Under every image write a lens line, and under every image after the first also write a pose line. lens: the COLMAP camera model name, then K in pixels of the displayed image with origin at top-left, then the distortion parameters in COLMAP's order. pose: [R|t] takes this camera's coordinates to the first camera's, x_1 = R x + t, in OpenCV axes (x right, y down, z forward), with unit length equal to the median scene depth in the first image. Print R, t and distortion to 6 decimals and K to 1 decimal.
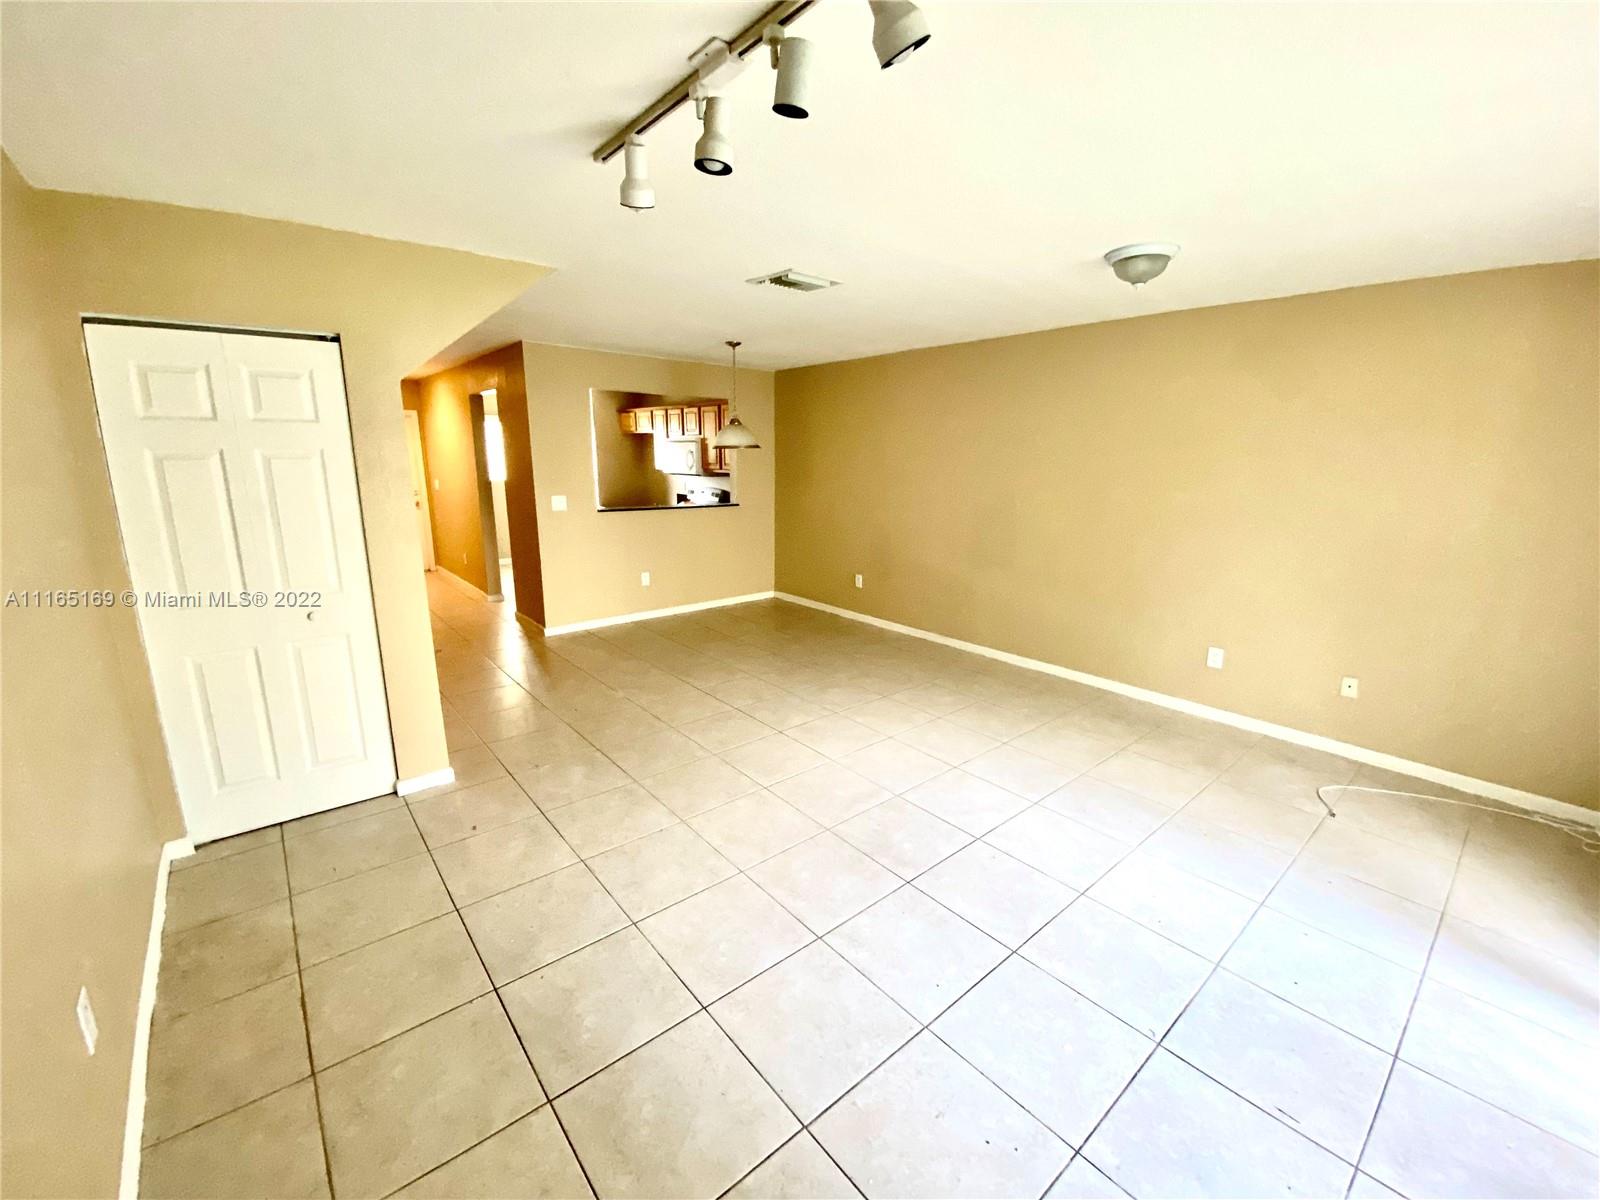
lens RADIAL K [[649.9, 0, 806.4], [0, 649.9, 594.6], [0, 0, 1]] dist [-0.001283, -0.000333]
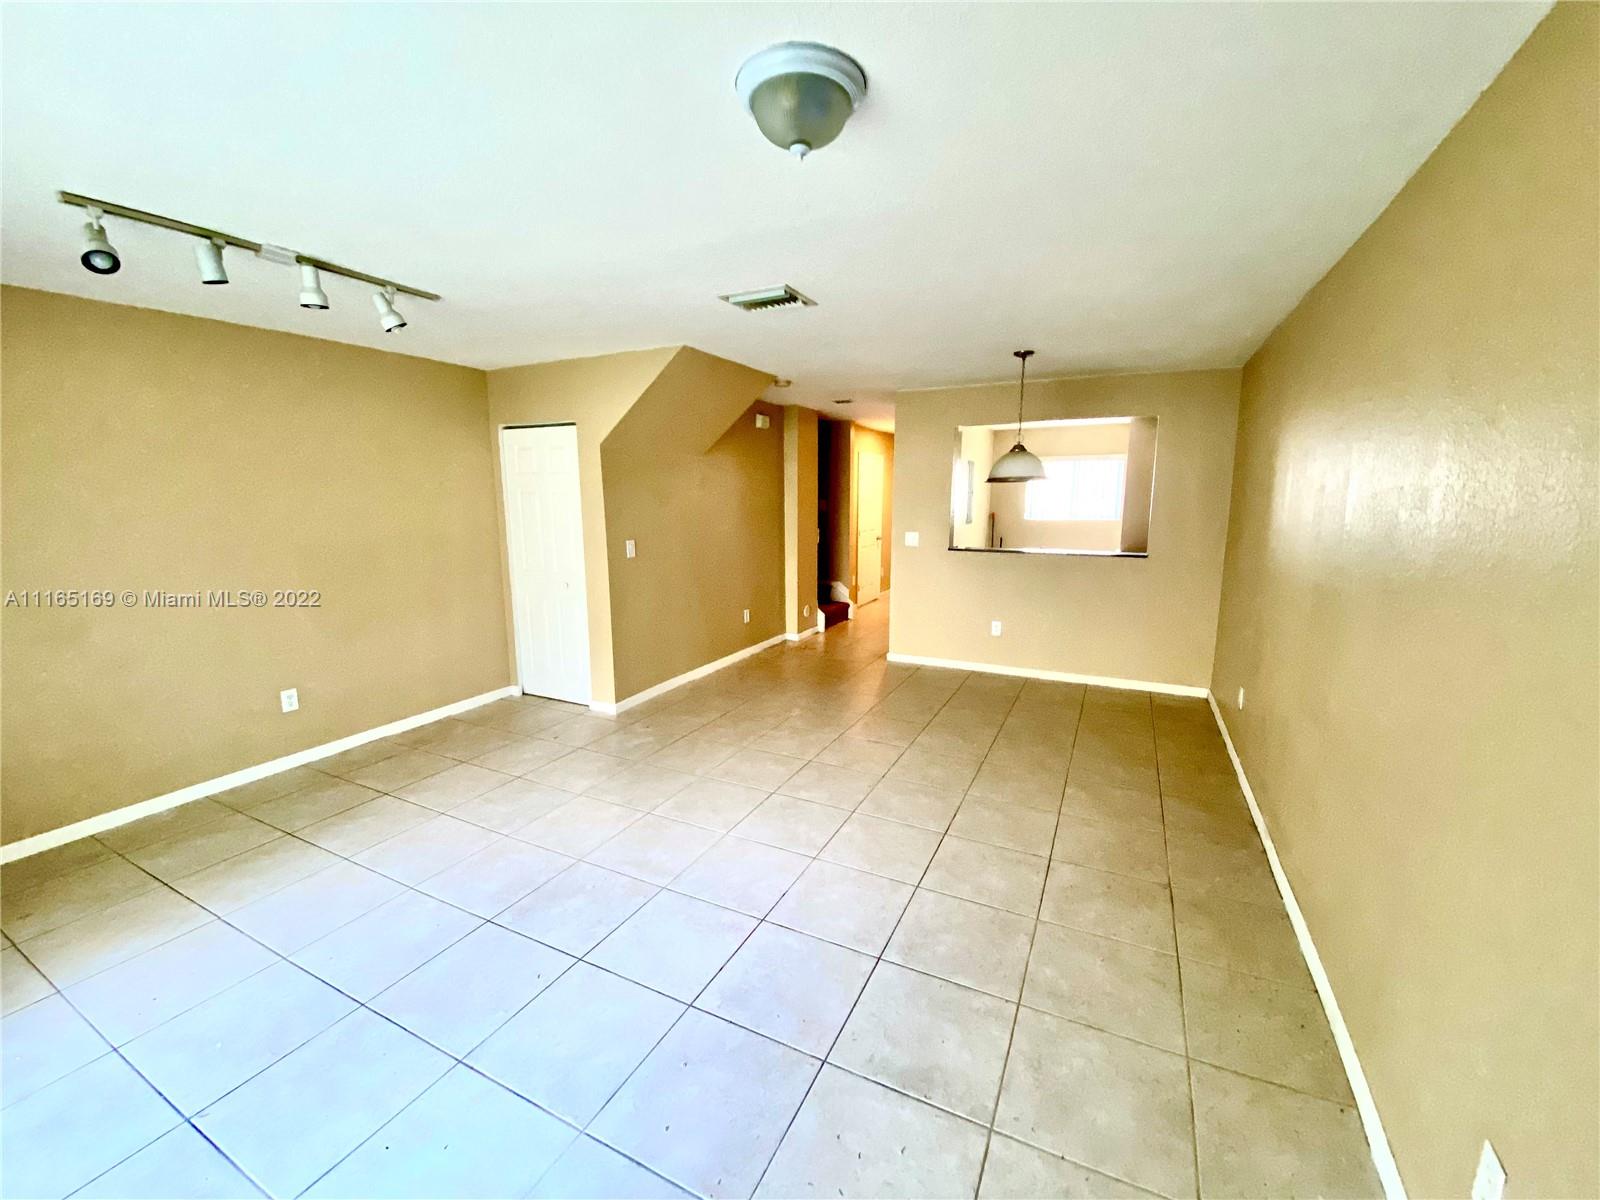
lens RADIAL K [[649.9, 0, 805.1], [0, 649.9, 604.6], [0, 0, 1]] dist [-0.001283, -0.000333]
pose [[0.393525, 0.148604, -0.907224, 0.728700], [-0.194034, 0.978044, 0.076038, -0.116342], [0.898604, 0.146109, 0.413719, 0.606523]]
